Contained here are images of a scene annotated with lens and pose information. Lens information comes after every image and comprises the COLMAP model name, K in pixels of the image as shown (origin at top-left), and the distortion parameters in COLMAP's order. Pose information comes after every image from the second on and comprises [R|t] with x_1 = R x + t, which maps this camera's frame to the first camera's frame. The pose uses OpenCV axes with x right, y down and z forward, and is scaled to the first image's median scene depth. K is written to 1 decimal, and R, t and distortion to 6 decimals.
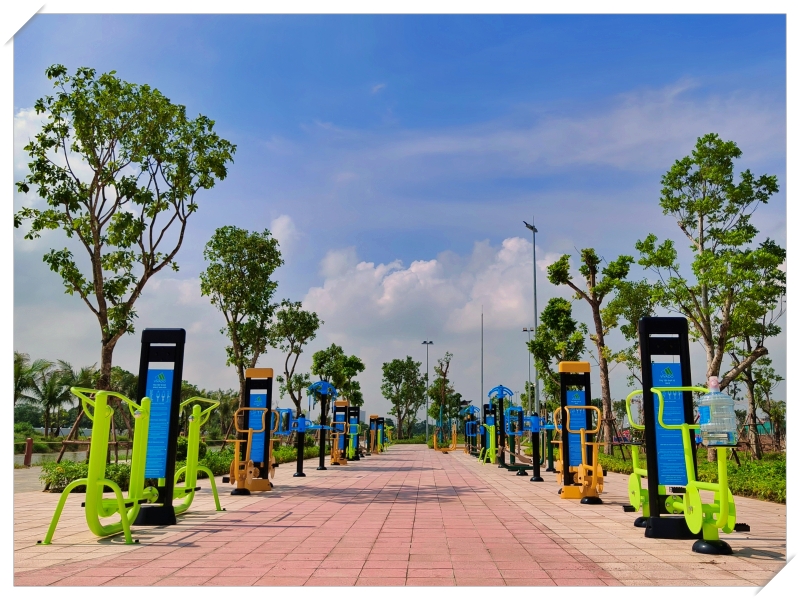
lens RADIAL K [[711.1, 0, 432.0], [0, 711.1, 277.0], [0, 0, 1]] dist [0.013917, -0.003786]
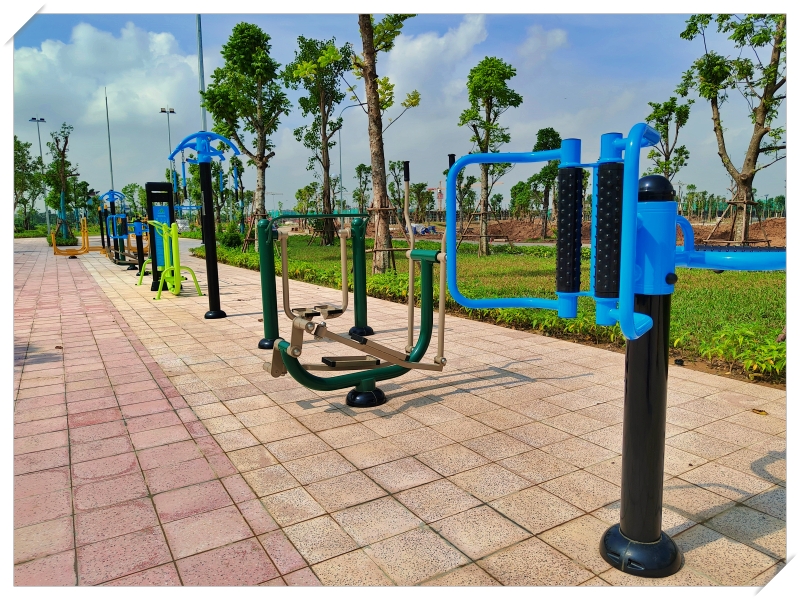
lens RADIAL K [[564.1, 0, 403.7], [0, 564.1, 300.6], [0, 0, 1]] dist [0.004281, -0.001824]
pose [[0.855923, -0.090293, 0.509159, 0.013112], [-0.094776, 0.940565, 0.326122, 0.088103], [-0.508344, -0.327392, 0.796493, 0.447784]]
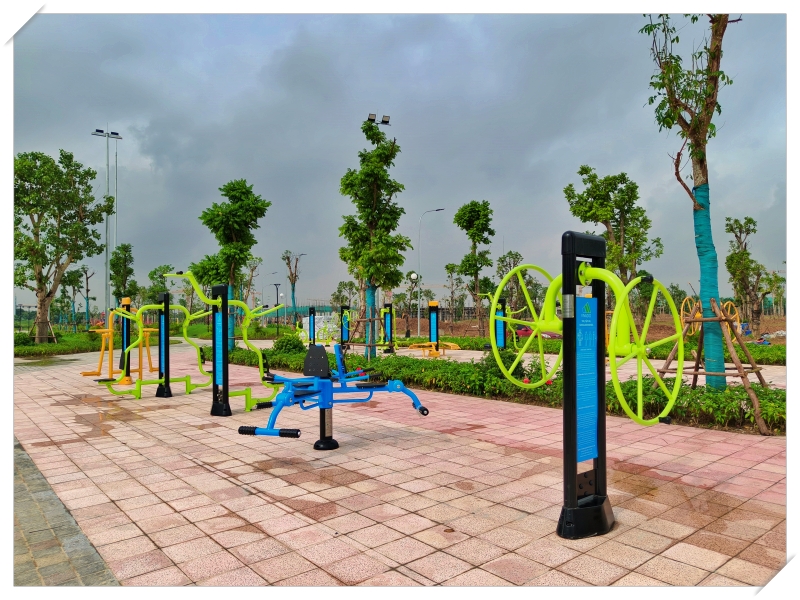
lens RADIAL K [[558.8, 0, 401.3], [0, 558.8, 296.9], [0, 0, 1]] dist [0.009706, 0.002408]
pose [[0.767770, 0.006418, 0.640694, -0.232233], [-0.119920, 0.983719, 0.133850, 0.318895], [-0.629404, -0.179598, 0.756039, 1.506612]]
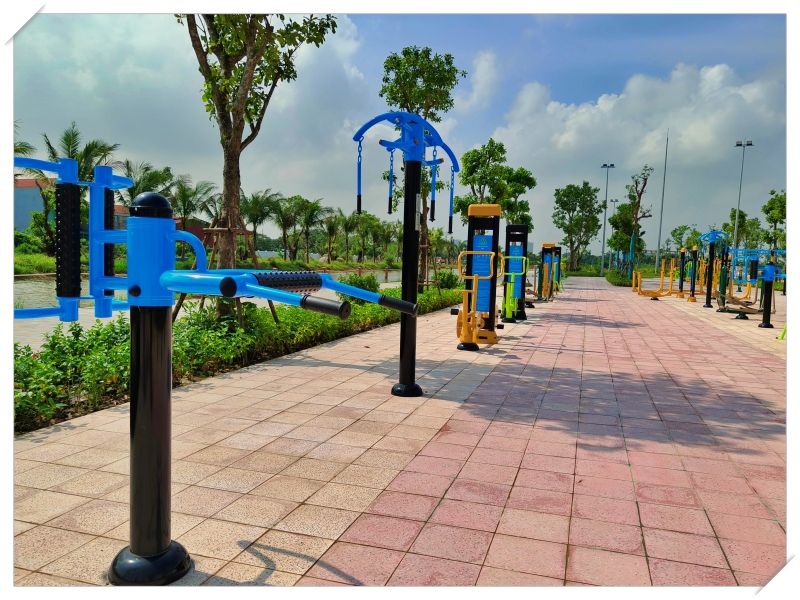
lens RADIAL K [[603.5, 0, 399.0], [0, 603.5, 309.6], [0, 0, 1]] dist [0.041697, -0.087612]
pose [[0.952557, 0.050491, -0.300144, -0.047638], [0.039474, 0.957320, 0.286323, 0.096022], [0.301790, -0.284587, 0.909908, 0.471749]]
